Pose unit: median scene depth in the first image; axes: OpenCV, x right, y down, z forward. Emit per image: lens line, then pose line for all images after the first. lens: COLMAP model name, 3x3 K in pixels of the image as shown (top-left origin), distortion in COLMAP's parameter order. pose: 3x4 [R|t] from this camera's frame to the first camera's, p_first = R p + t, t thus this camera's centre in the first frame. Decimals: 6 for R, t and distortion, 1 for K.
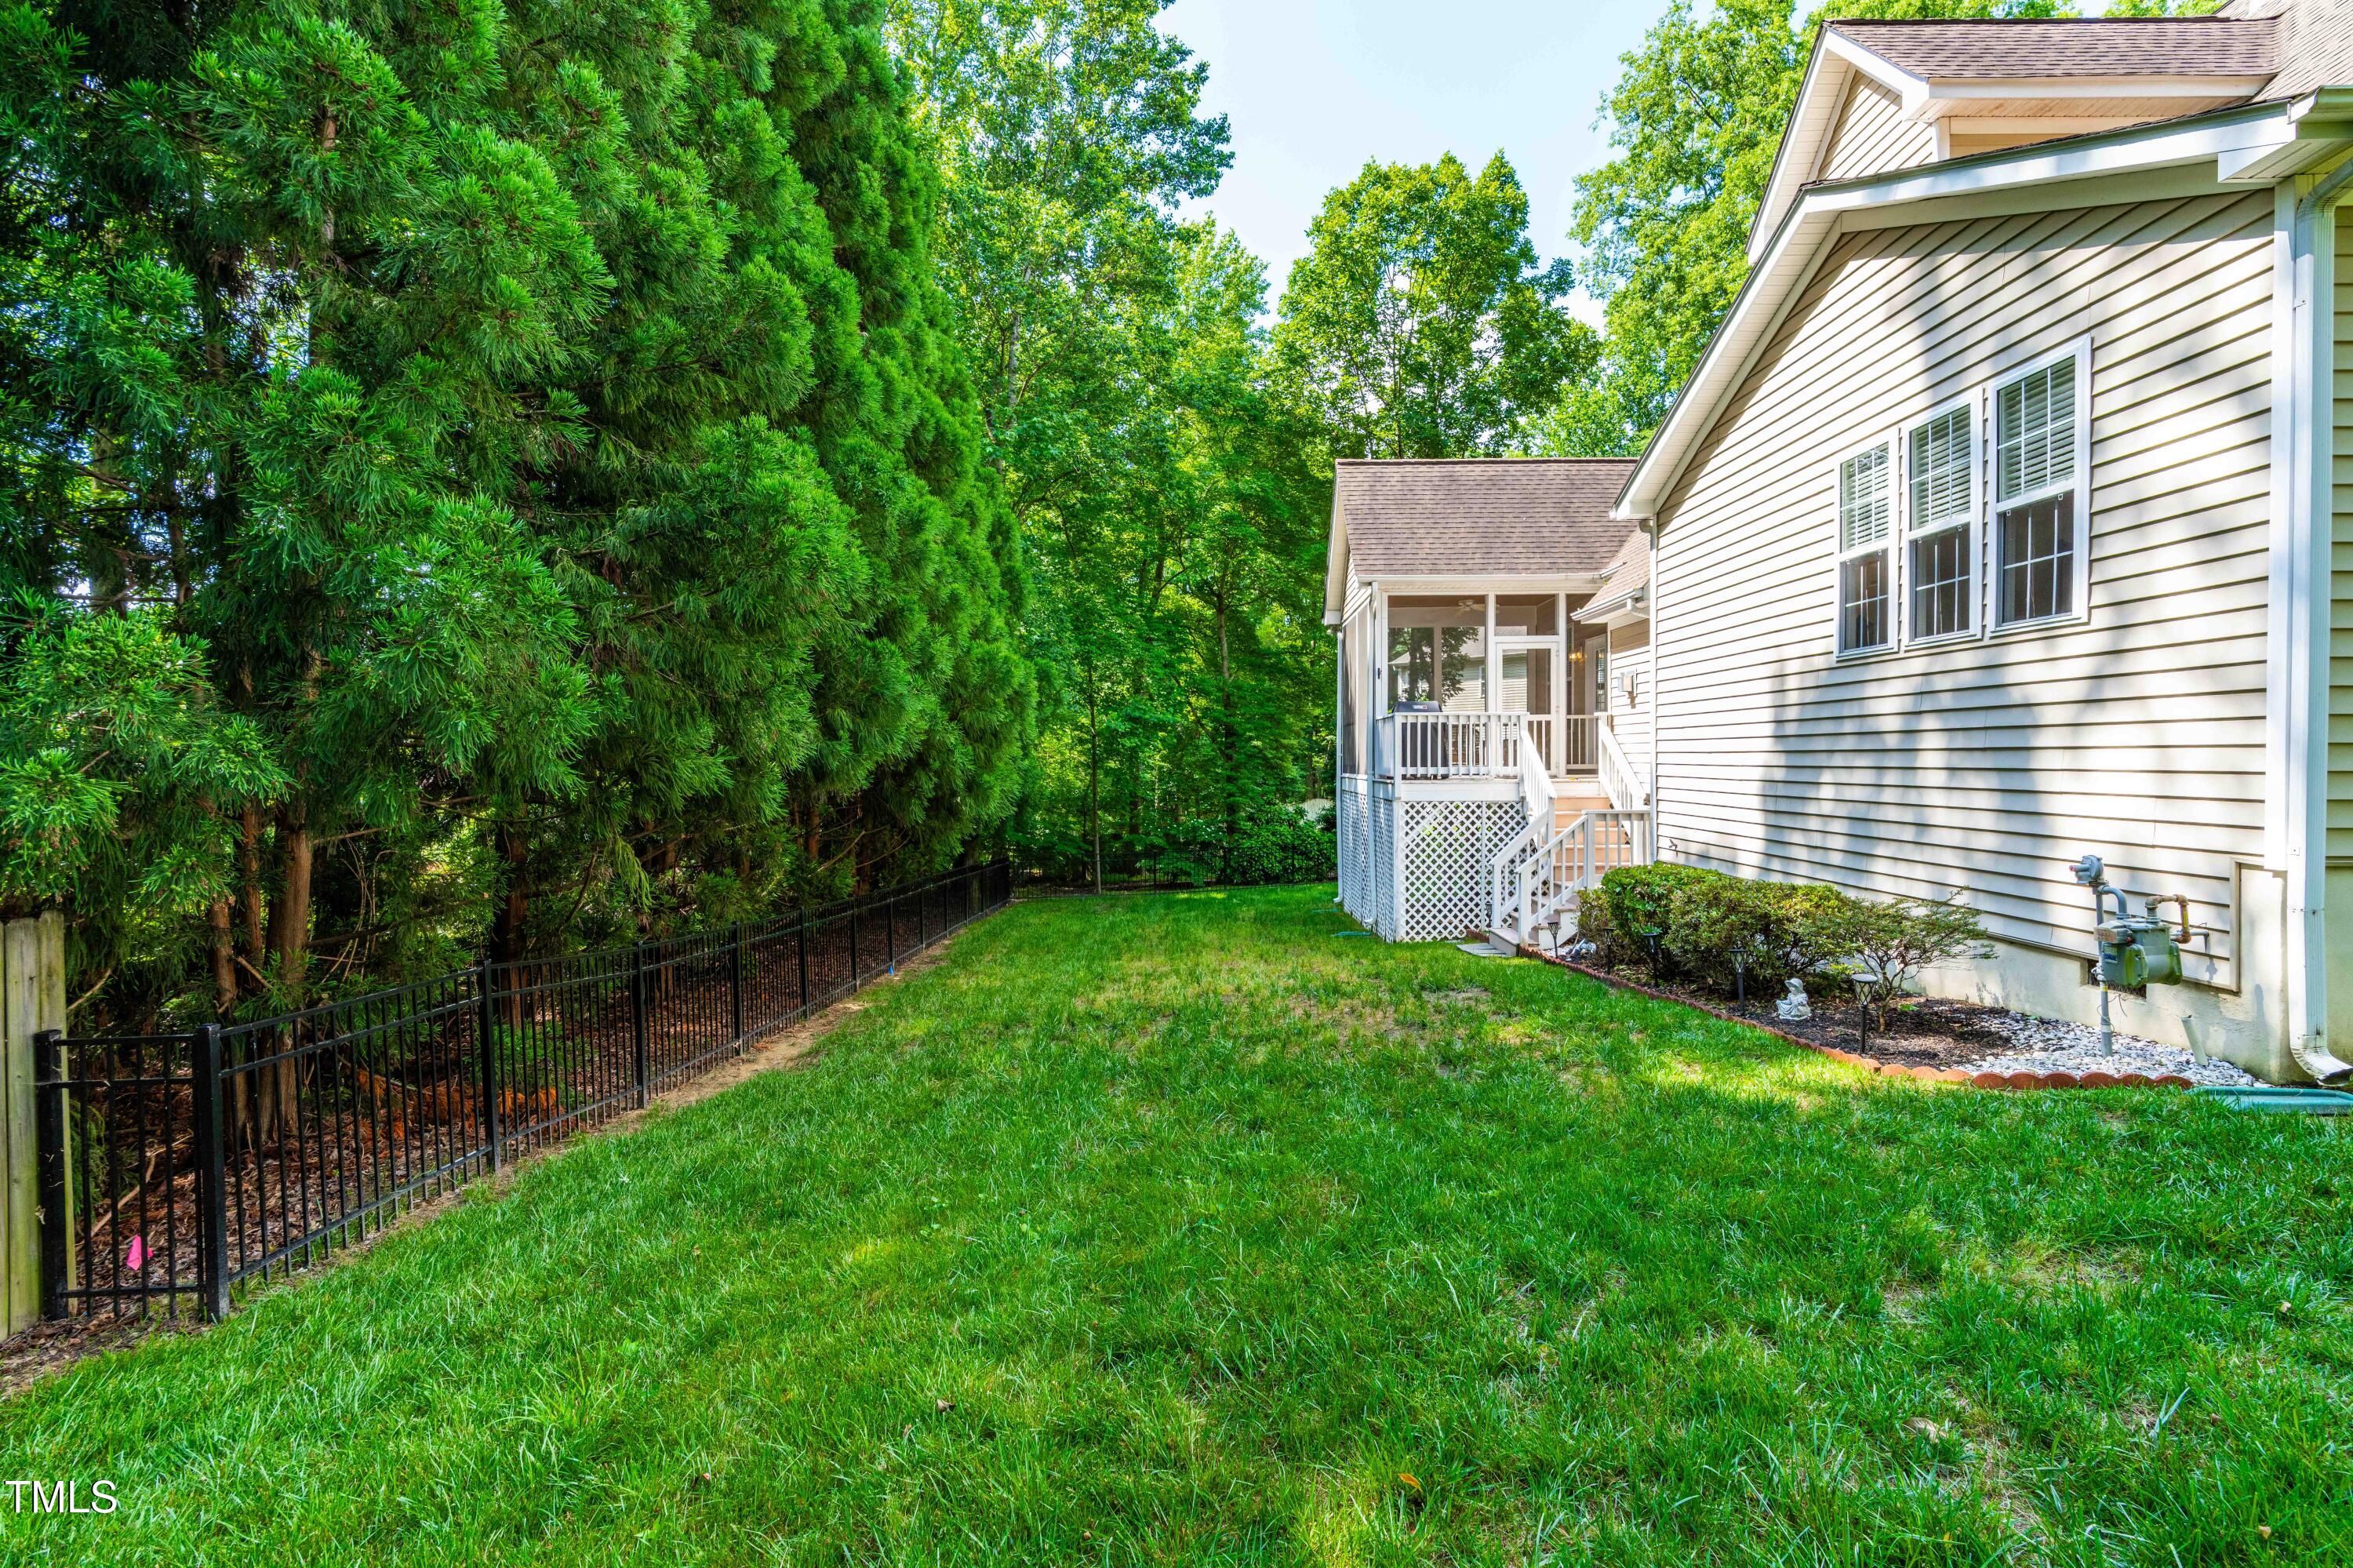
lens RADIAL K [[1058.8, 0, 1169.4], [0, 1058.8, 782.9], [0, 0, 1]] dist [-0.009662, 0.000167]
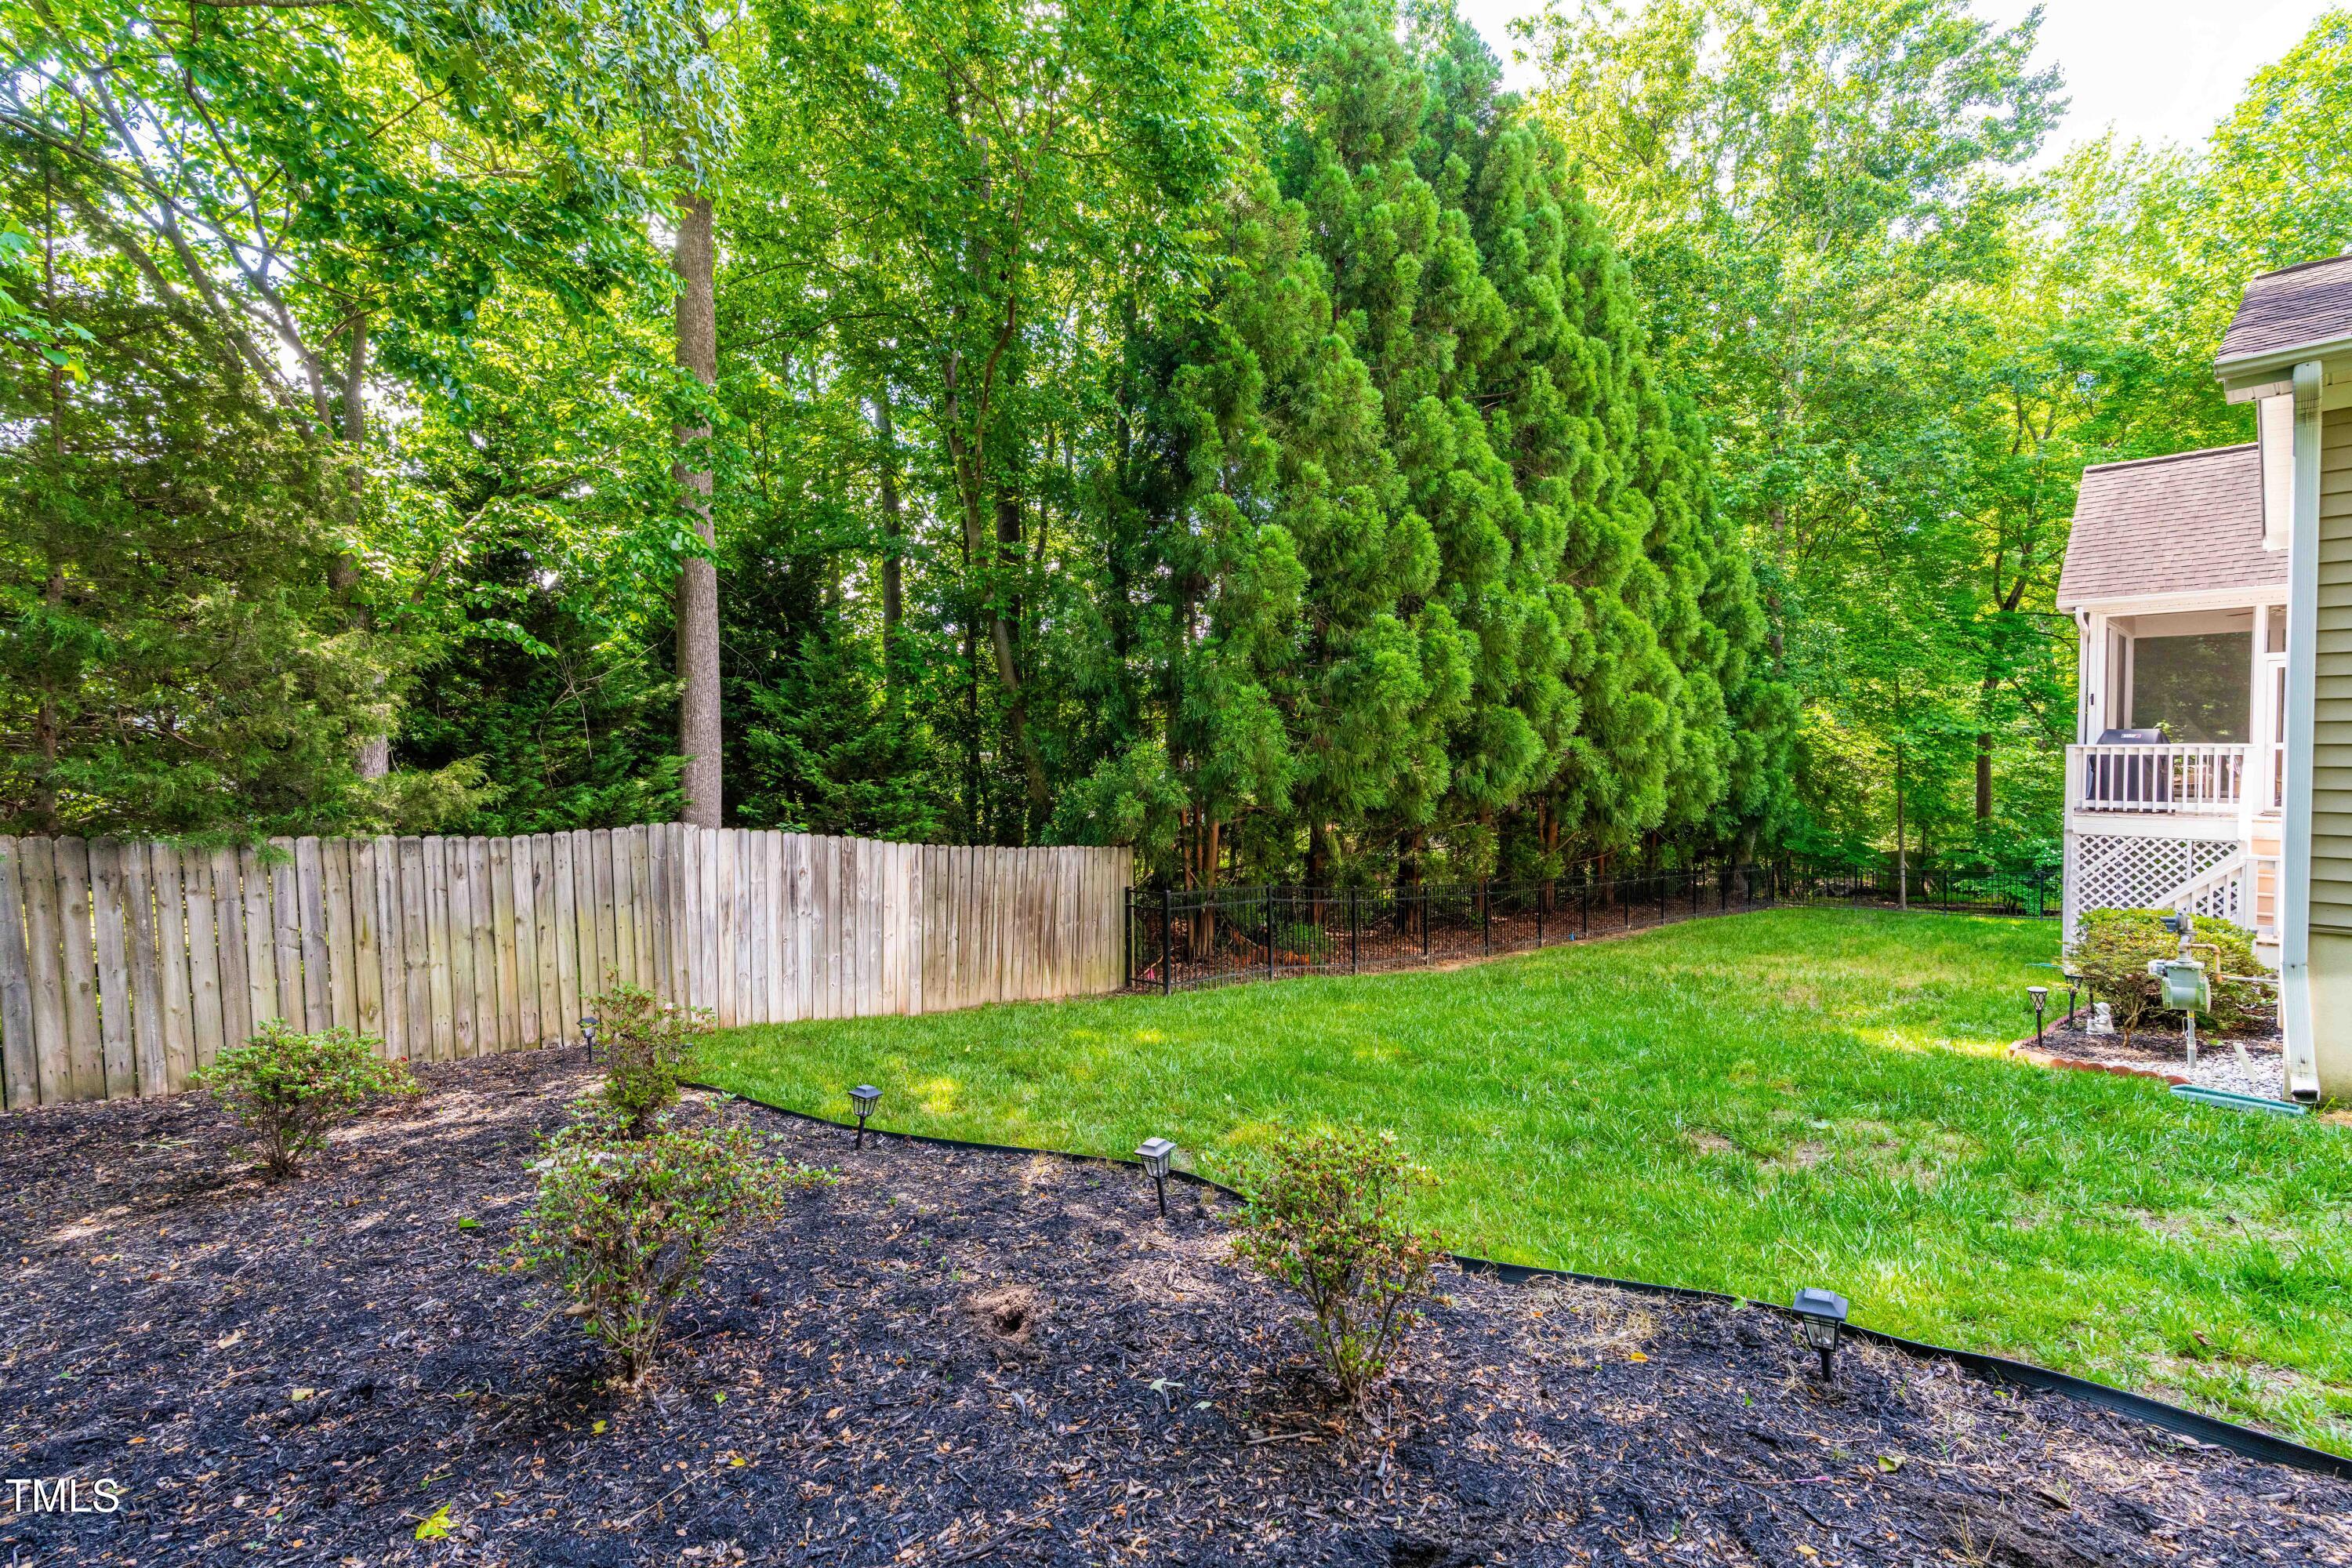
lens RADIAL K [[1058.3, 0, 1176.6], [0, 1058.3, 776.5], [0, 0, 1]] dist [-0.009662, 0.000167]
pose [[0.691997, 0.023307, -0.721524, 0.336746], [-0.020390, 0.999711, 0.012738, -0.031409], [0.721613, 0.005898, 0.692272, -0.279381]]
